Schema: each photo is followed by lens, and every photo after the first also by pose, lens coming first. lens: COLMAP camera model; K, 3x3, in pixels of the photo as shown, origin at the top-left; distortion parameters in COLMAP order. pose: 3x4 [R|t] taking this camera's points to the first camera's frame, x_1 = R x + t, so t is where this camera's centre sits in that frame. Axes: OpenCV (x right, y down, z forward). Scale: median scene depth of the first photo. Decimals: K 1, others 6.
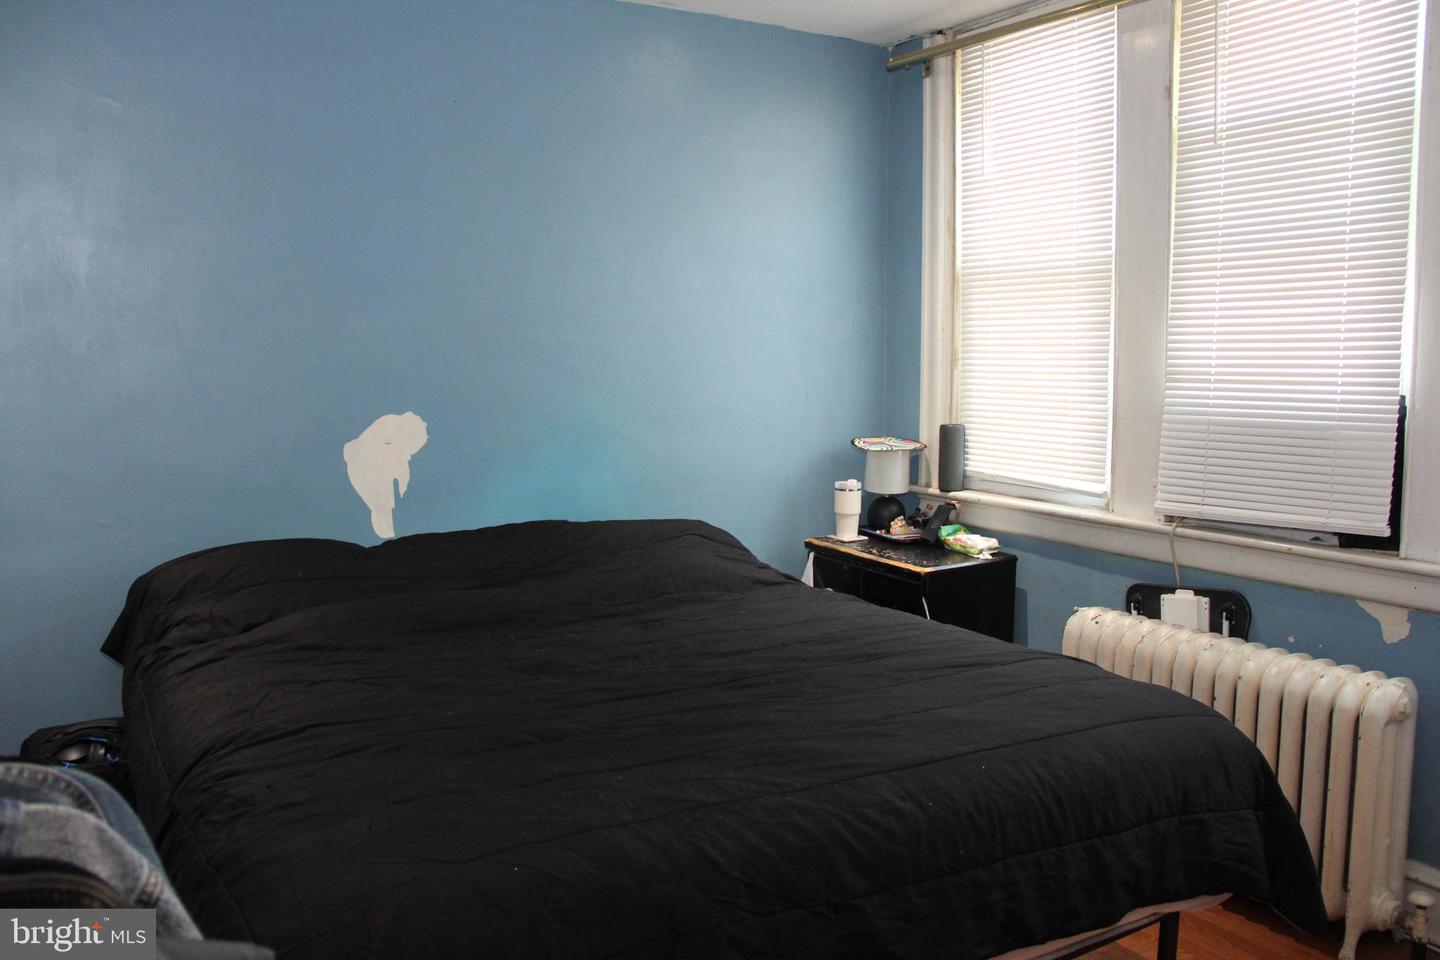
lens RADIAL K [[1186.9, 0, 719.5], [0, 1186.9, 488.0], [0, 0, 1]] dist [-0.174778, 0.131276]
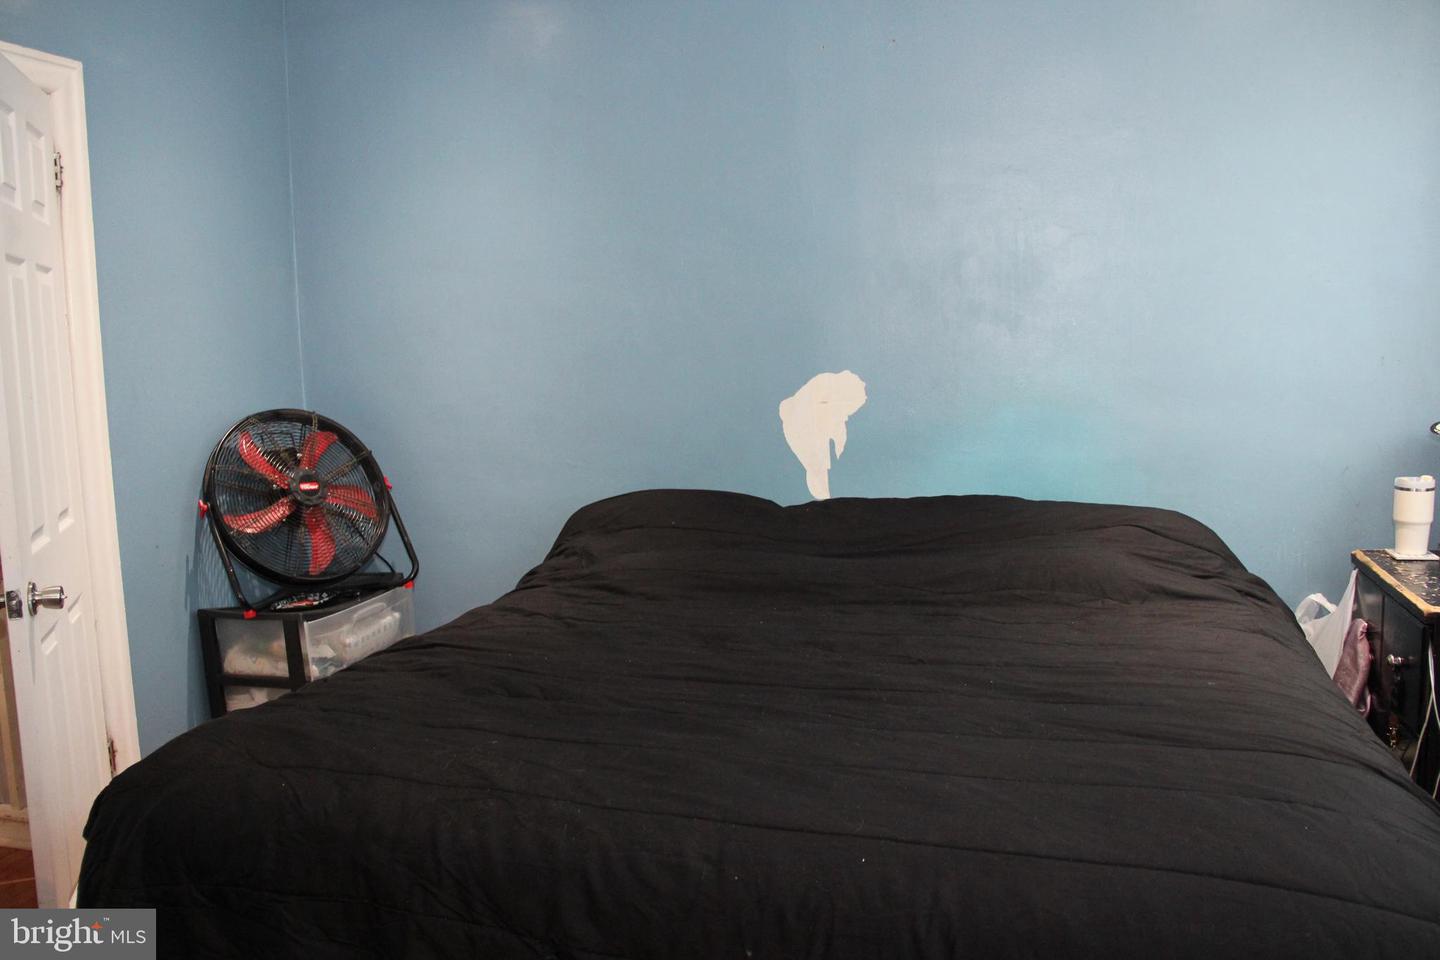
lens RADIAL K [[1186.9, 0, 719.5], [0, 1186.9, 488.0], [0, 0, 1]] dist [-0.174778, 0.131276]
pose [[0.684414, 0.074108, -0.725318, 0.376312], [-0.058847, 0.997190, 0.046358, -0.007444], [0.726715, 0.010955, 0.686852, 0.255000]]
